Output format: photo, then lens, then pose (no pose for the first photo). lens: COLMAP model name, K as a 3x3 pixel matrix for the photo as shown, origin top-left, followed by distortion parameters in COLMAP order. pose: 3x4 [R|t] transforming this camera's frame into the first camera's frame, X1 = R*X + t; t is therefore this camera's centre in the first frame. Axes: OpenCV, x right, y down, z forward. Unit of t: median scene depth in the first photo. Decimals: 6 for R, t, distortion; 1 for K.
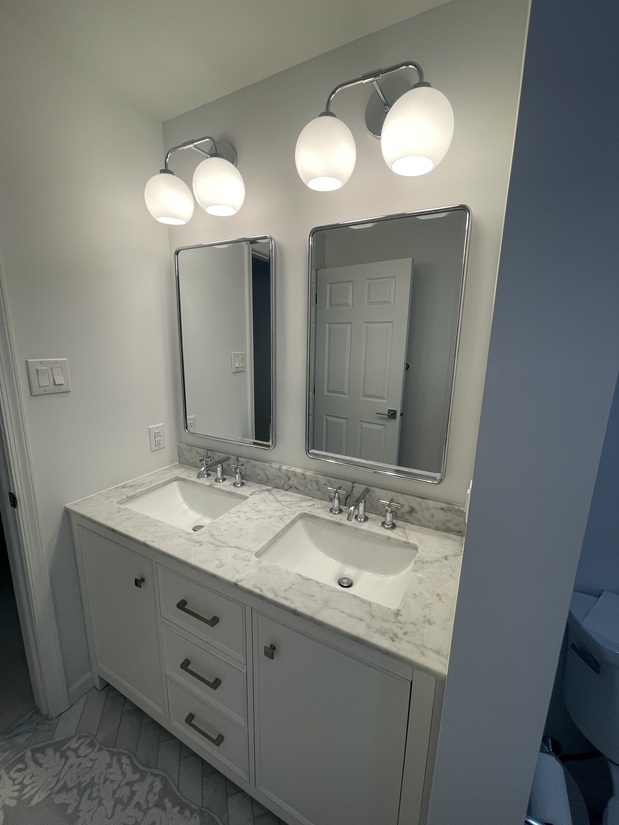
lens RADIAL K [[337.2, 0, 309.3], [0, 337.2, 408.3], [0, 0, 1]] dist [-0.000448, -0.000223]
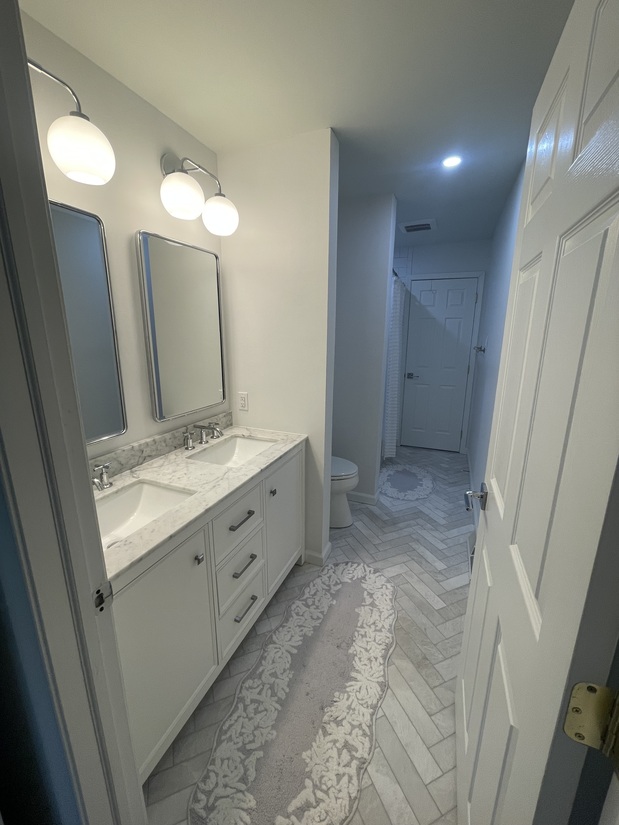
lens RADIAL K [[337.2, 0, 308.1], [0, 337.2, 412.4], [0, 0, 1]] dist [-0.000448, -0.000223]
pose [[-0.091304, -0.252148, 0.963372, -1.240597], [0.195982, 0.943943, 0.265637, -0.106568], [-0.976348, 0.213057, -0.036769, 0.534493]]
